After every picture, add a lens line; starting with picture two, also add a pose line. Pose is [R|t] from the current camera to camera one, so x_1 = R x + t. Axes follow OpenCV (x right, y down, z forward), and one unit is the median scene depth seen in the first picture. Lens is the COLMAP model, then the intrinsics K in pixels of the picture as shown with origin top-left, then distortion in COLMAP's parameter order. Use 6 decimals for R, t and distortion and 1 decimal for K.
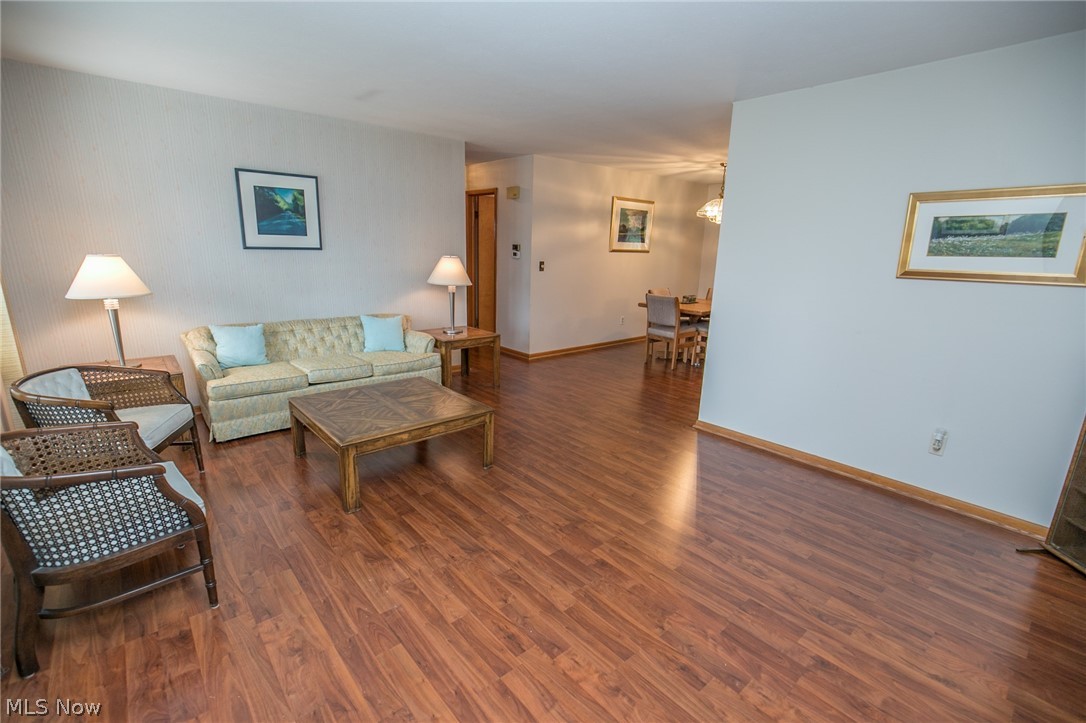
lens RADIAL K [[492.7, 0, 544.9], [0, 492.7, 369.0], [0, 0, 1]] dist [-0.014494, 0.003931]
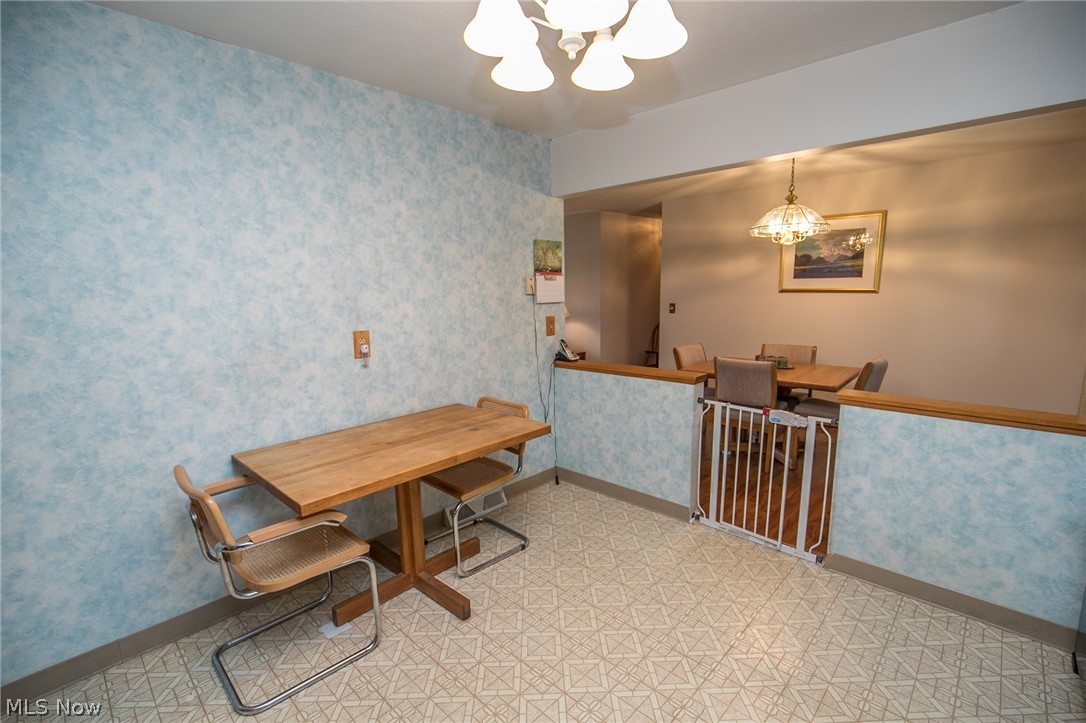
lens RADIAL K [[490.1, 0, 548.2], [0, 490.1, 371.6], [0, 0, 1]] dist [-0.013326, 0.000711]
pose [[0.088161, 0.140599, -0.986134, 1.777727], [-0.227725, 0.966615, 0.117457, -0.264343], [0.969726, 0.214212, 0.117236, 1.230916]]
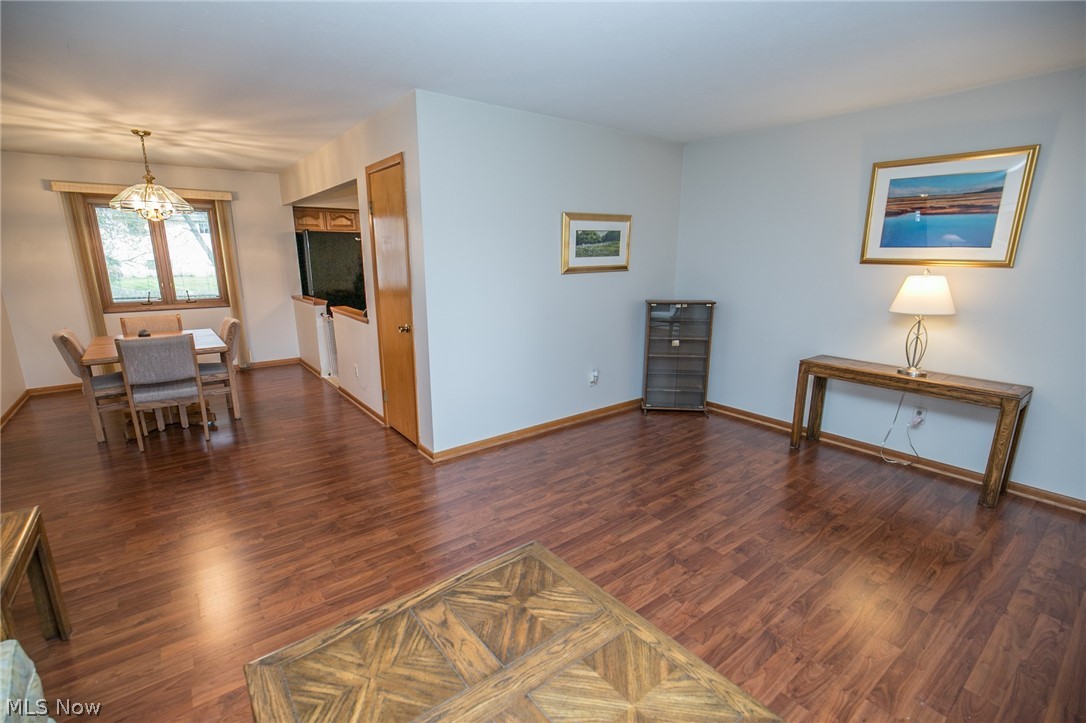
lens RADIAL K [[491.8, 0, 541.6], [0, 491.8, 371.4], [0, 0, 1]] dist [-0.015769, 0.003782]
pose [[0.061408, -0.258357, 0.964096, -0.583655], [0.247049, 0.939797, 0.236110, -0.233142], [-0.967055, 0.223680, 0.121538, 0.824176]]
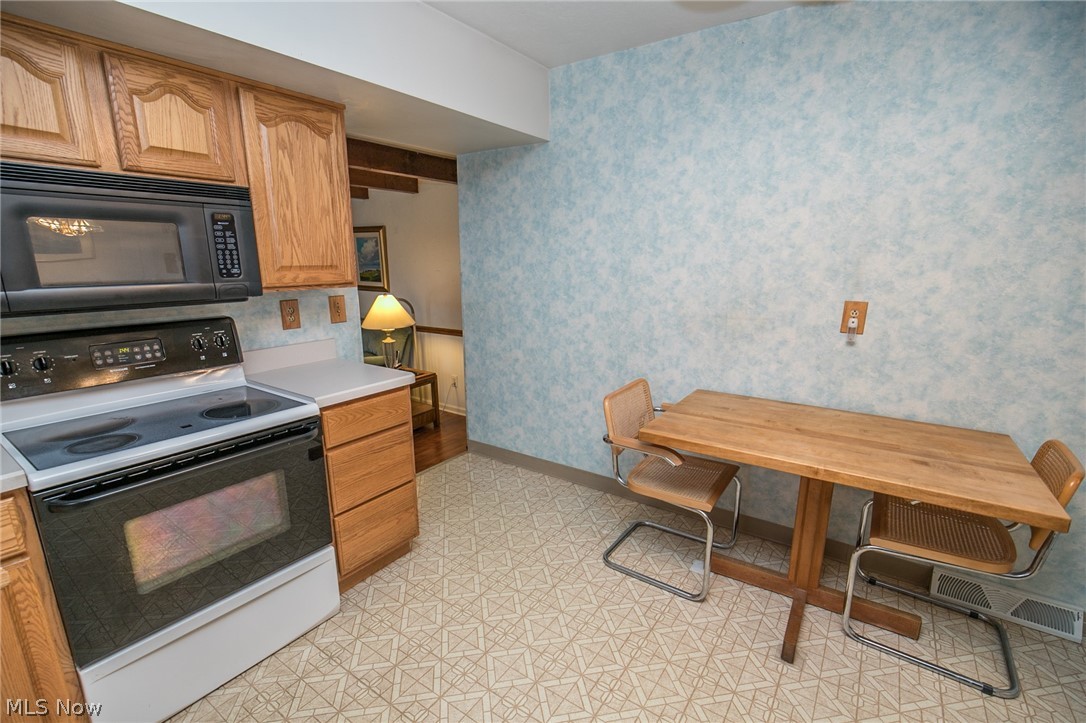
lens RADIAL K [[497.1, 0, 539.7], [0, 497.1, 373.0], [0, 0, 1]] dist [-0.012013, -0.000203]
pose [[-0.972165, 0.029039, -0.232490, 1.554174], [-0.082270, 0.886795, 0.454781, -0.345383], [0.219377, 0.461249, -0.859723, 1.527219]]
